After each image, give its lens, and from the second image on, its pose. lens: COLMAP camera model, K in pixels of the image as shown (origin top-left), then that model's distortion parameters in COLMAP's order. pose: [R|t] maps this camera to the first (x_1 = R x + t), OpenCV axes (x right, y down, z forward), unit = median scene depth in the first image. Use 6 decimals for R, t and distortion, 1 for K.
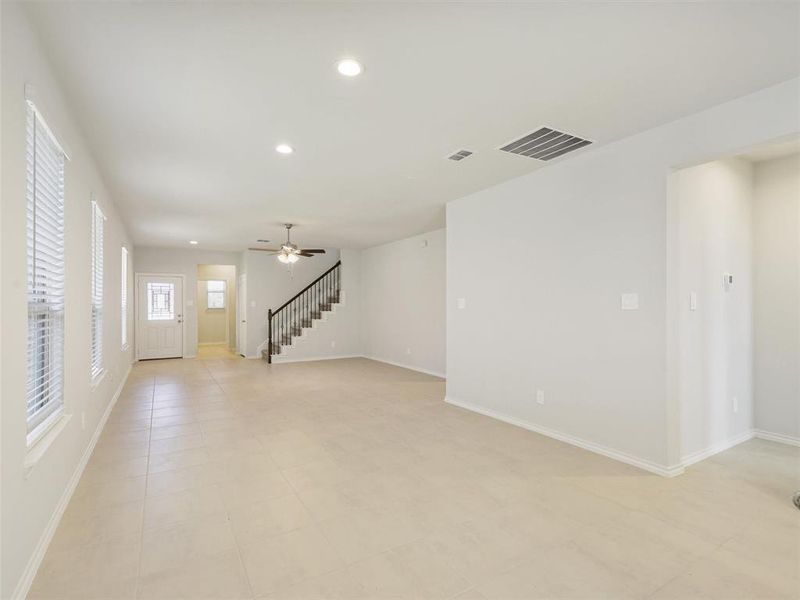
lens RADIAL K [[395.6, 0, 400.0], [0, 395.6, 300.0], [0, 0, 1]] dist [0.016514, -0.000424]
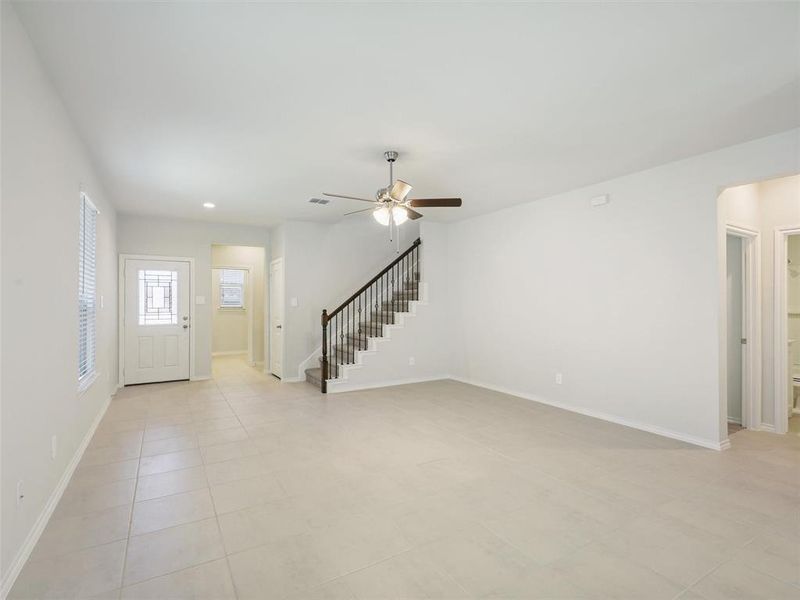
lens RADIAL K [[395.6, 0, 400.0], [0, 395.6, 300.0], [0, 0, 1]] dist [0.016514, -0.000424]
pose [[0.999993, 0.002671, -0.002694, -0.188327], [-0.002664, 0.999993, 0.002537, 0.005139], [0.002701, -0.002530, 0.999993, 0.324773]]
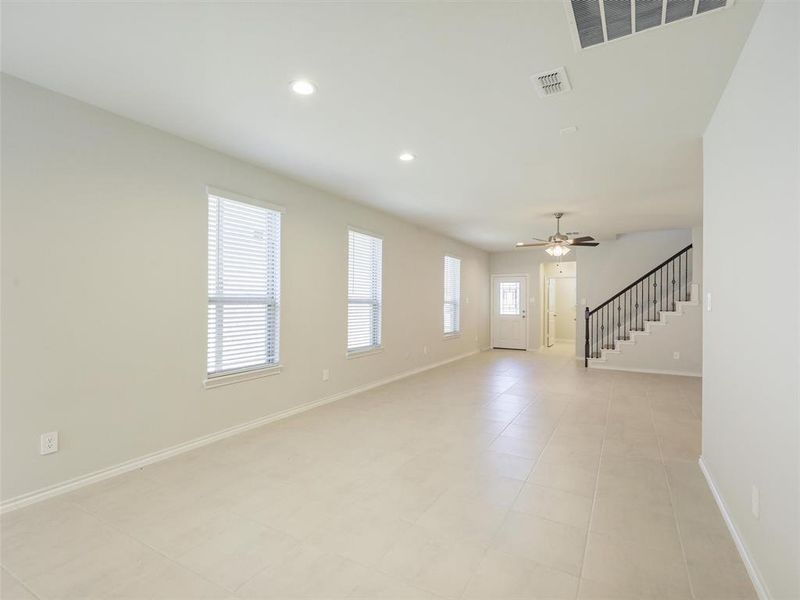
lens RADIAL K [[395.6, 0, 400.0], [0, 395.6, 300.0], [0, 0, 1]] dist [0.016514, -0.000424]
pose [[0.492519, 0.004061, -0.870292, 0.236629], [-0.000641, 0.999991, 0.004304, 0.003095], [0.870301, -0.001562, 0.492517, 0.163449]]
